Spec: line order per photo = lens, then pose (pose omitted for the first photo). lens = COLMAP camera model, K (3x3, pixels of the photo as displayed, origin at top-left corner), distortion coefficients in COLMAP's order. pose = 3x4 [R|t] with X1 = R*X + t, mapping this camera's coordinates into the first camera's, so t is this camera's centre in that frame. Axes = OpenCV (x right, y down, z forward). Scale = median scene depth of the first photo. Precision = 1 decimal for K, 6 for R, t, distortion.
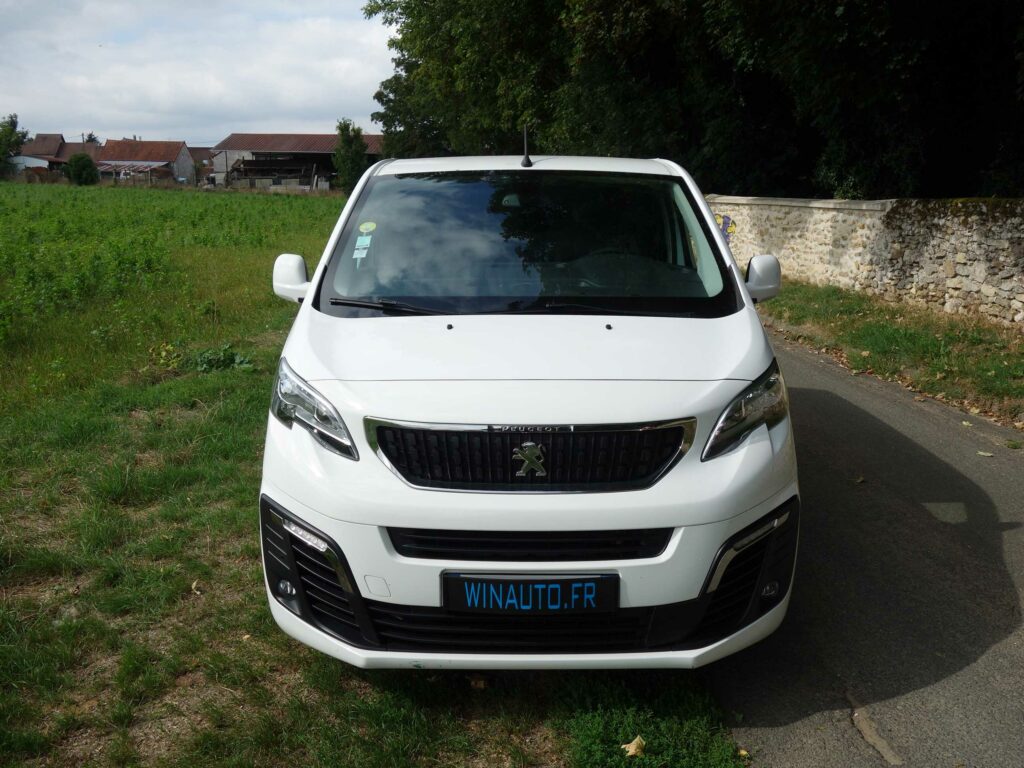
lens RADIAL K [[905.9, 0, 511.4], [0, 905.9, 388.2], [0, 0, 1]] dist [0.013003, -0.006831]
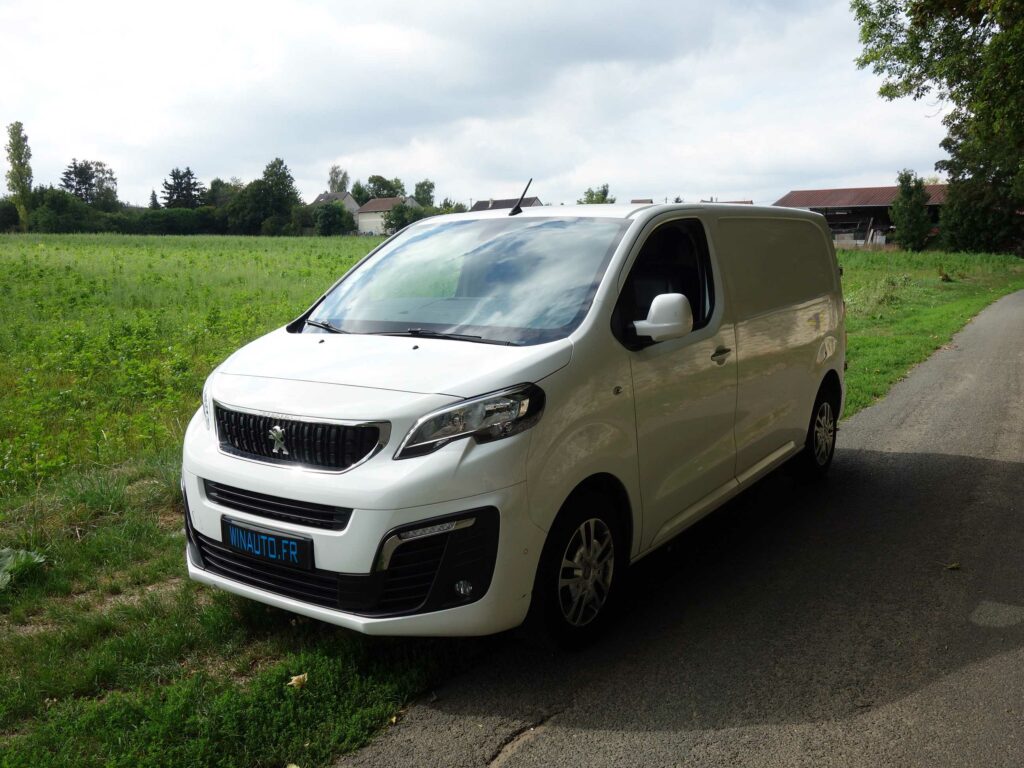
lens RADIAL K [[905.9, 0, 513.3], [0, 905.9, 385.5], [0, 0, 1]] dist [0.013003, -0.006831]
pose [[0.821001, 0.072061, -0.566360, 1.017407], [-0.107422, 0.993782, -0.029275, 0.003341], [0.560729, 0.084874, 0.823638, 0.115563]]
